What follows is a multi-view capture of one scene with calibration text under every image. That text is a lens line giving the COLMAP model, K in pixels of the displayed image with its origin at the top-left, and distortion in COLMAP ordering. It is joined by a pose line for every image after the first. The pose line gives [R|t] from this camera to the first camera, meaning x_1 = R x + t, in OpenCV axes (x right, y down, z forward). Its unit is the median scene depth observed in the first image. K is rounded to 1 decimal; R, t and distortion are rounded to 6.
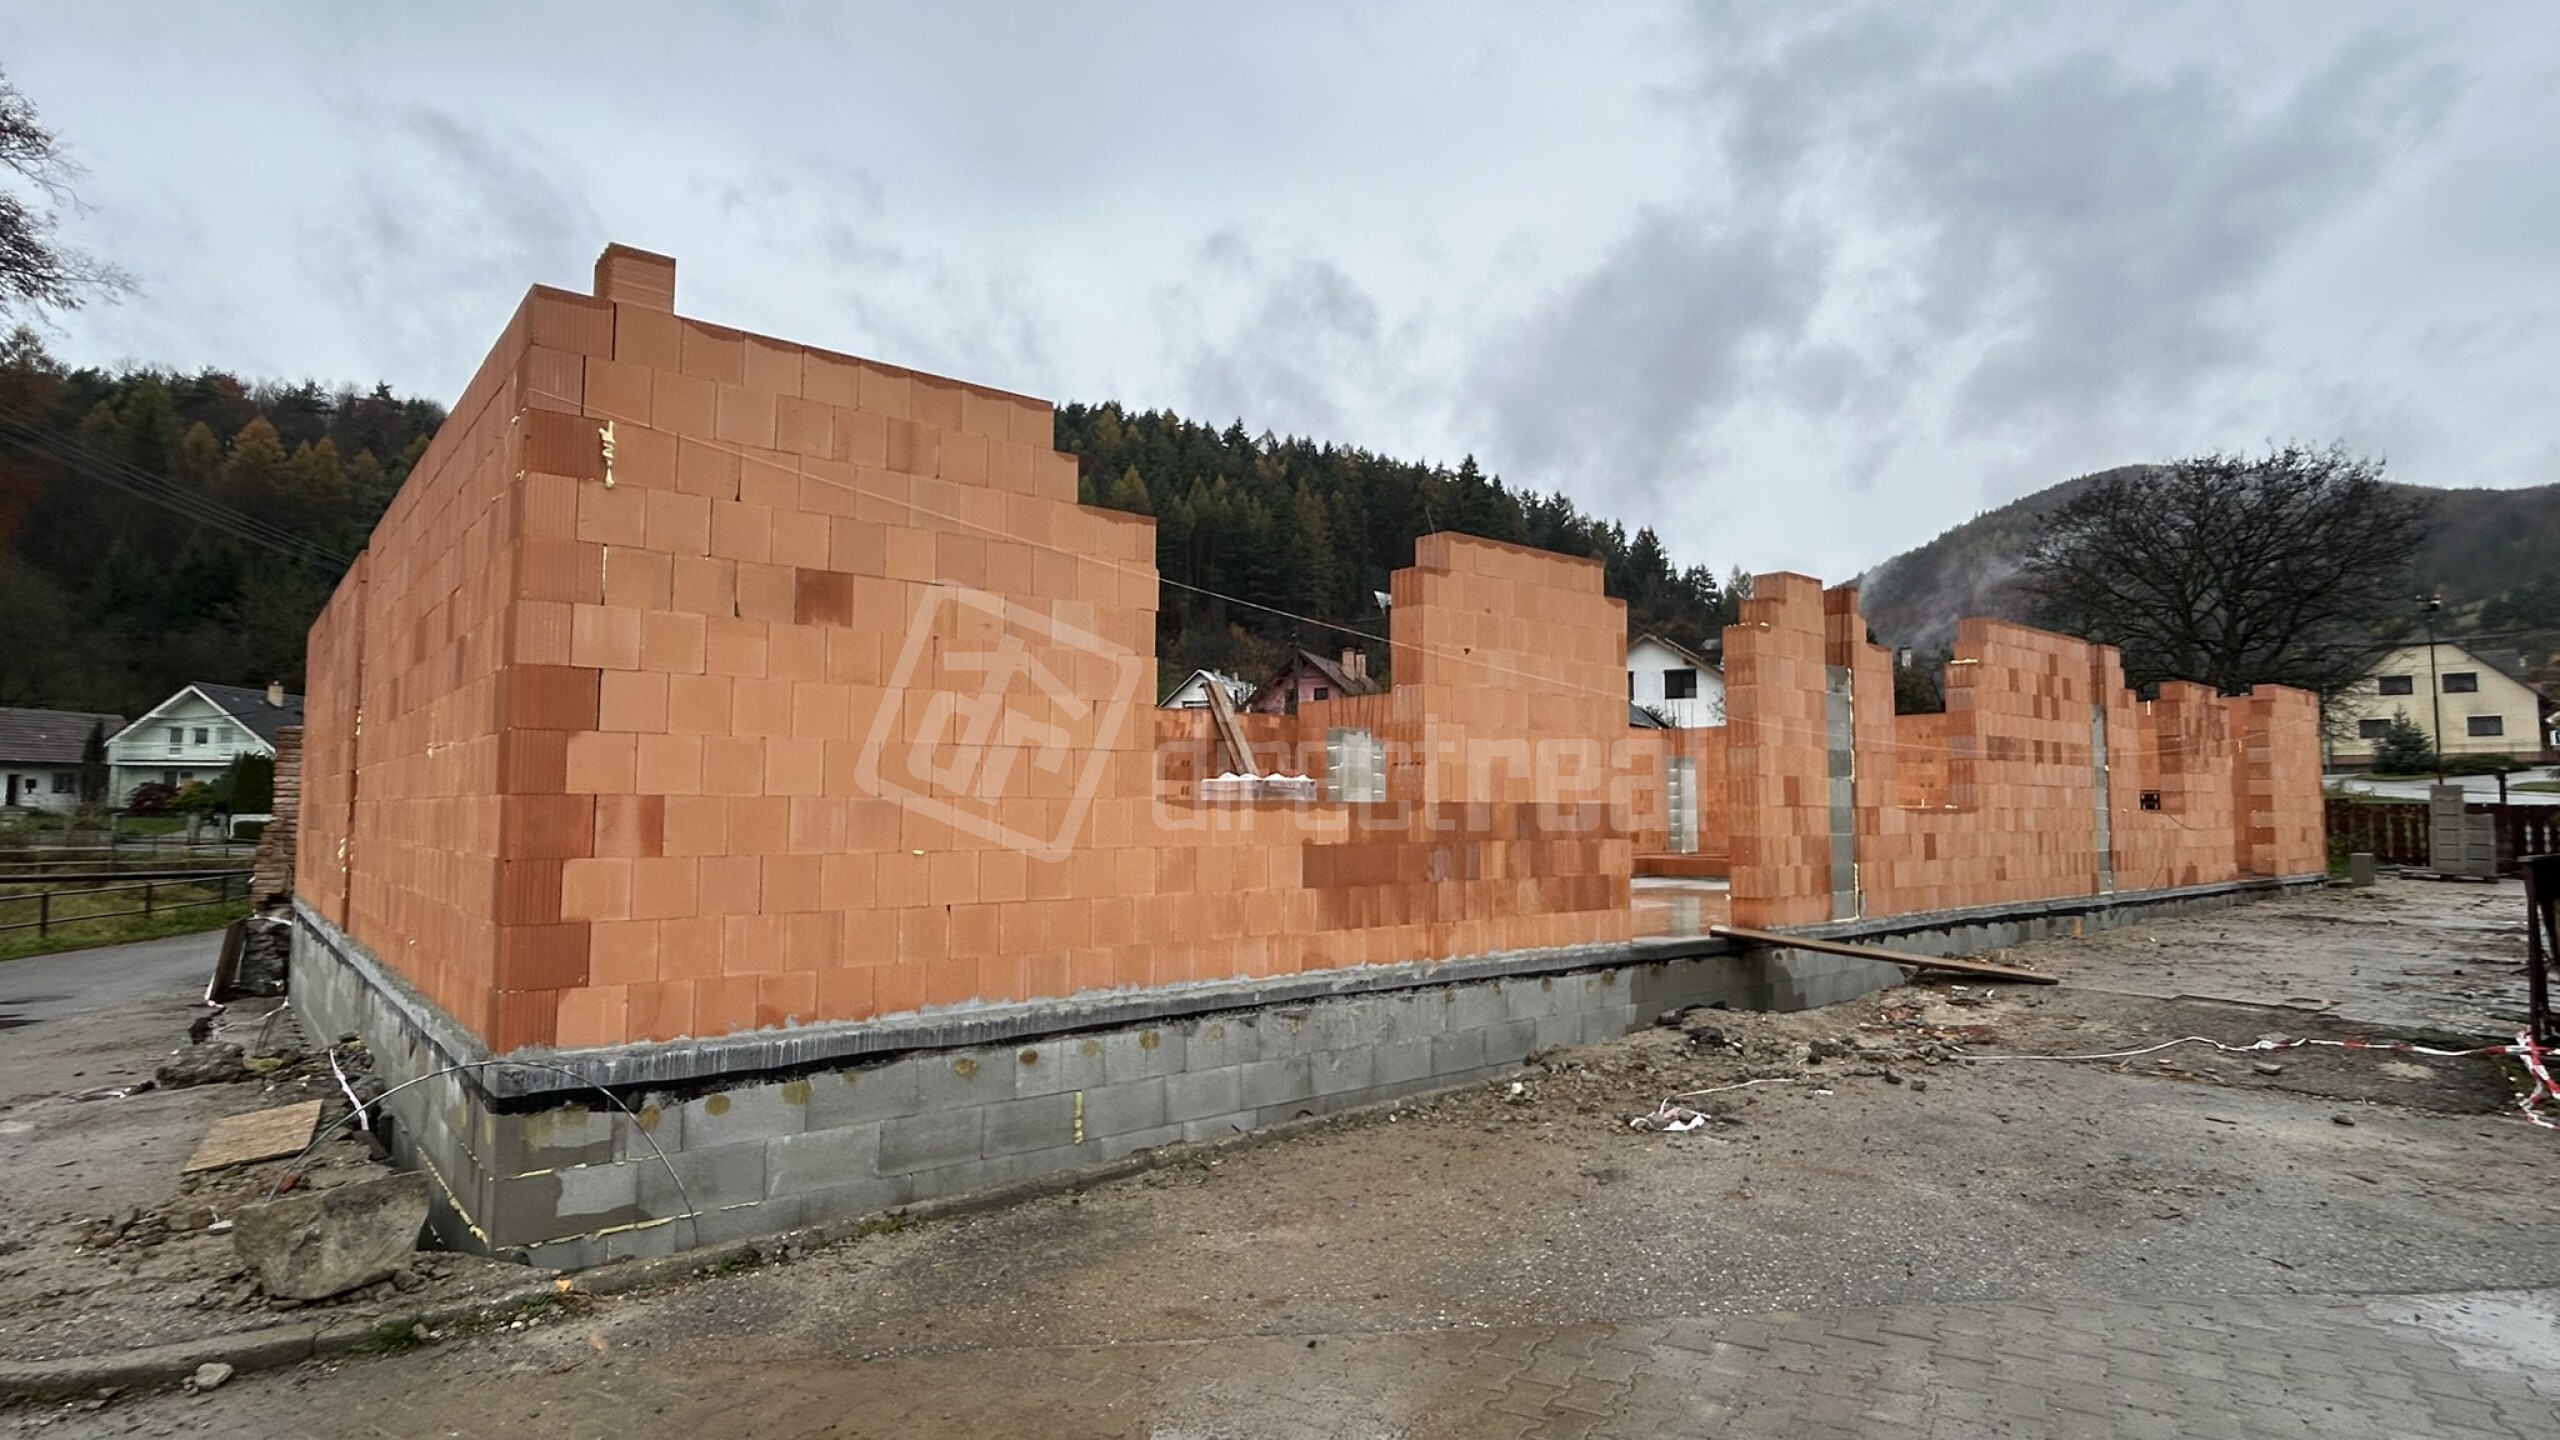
lens RADIAL K [[1285.7, 0, 1289.6], [0, 1285.7, 704.5], [0, 0, 1]] dist [-0.003341, 0.000103]
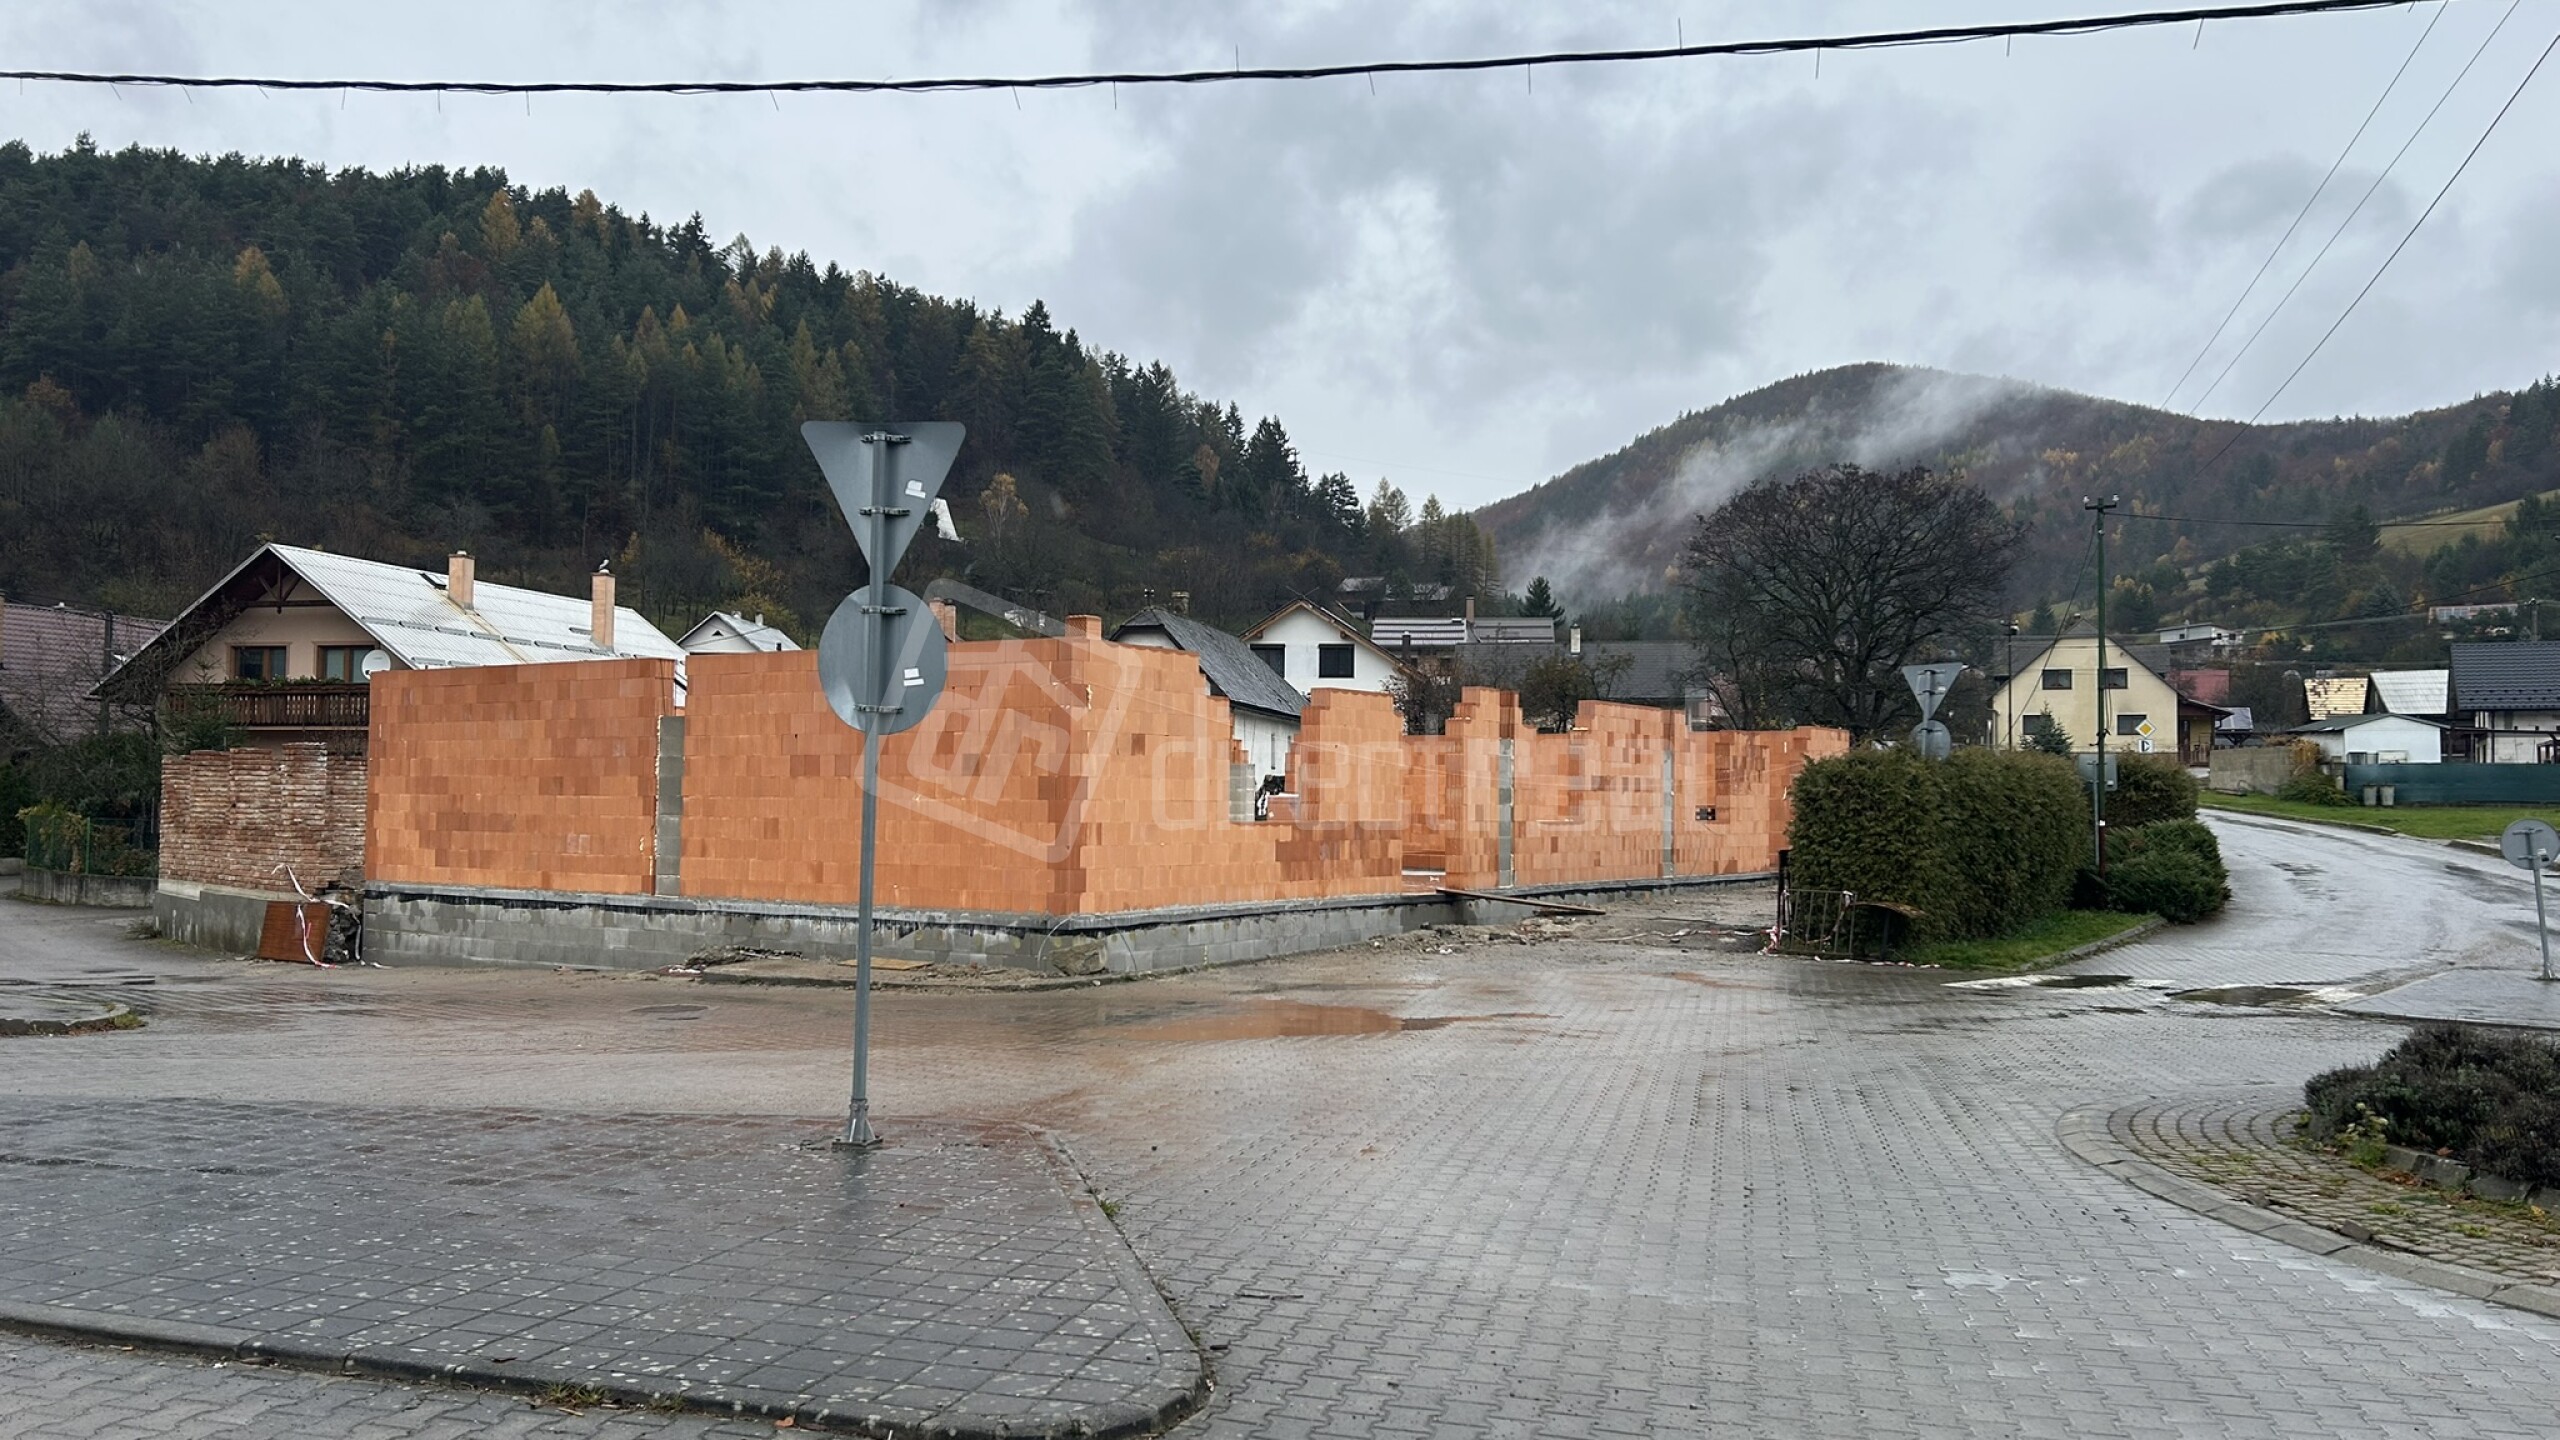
lens RADIAL K [[1919.4, 0, 1280.0], [0, 1919.4, 720.0], [0, 0, 1]] dist [0.042337, -0.004358]
pose [[0.958159, 0.020849, 0.285477, -0.384978], [-0.033256, 0.998698, 0.038683, -0.093647], [-0.284299, -0.046559, 0.957604, -0.883856]]
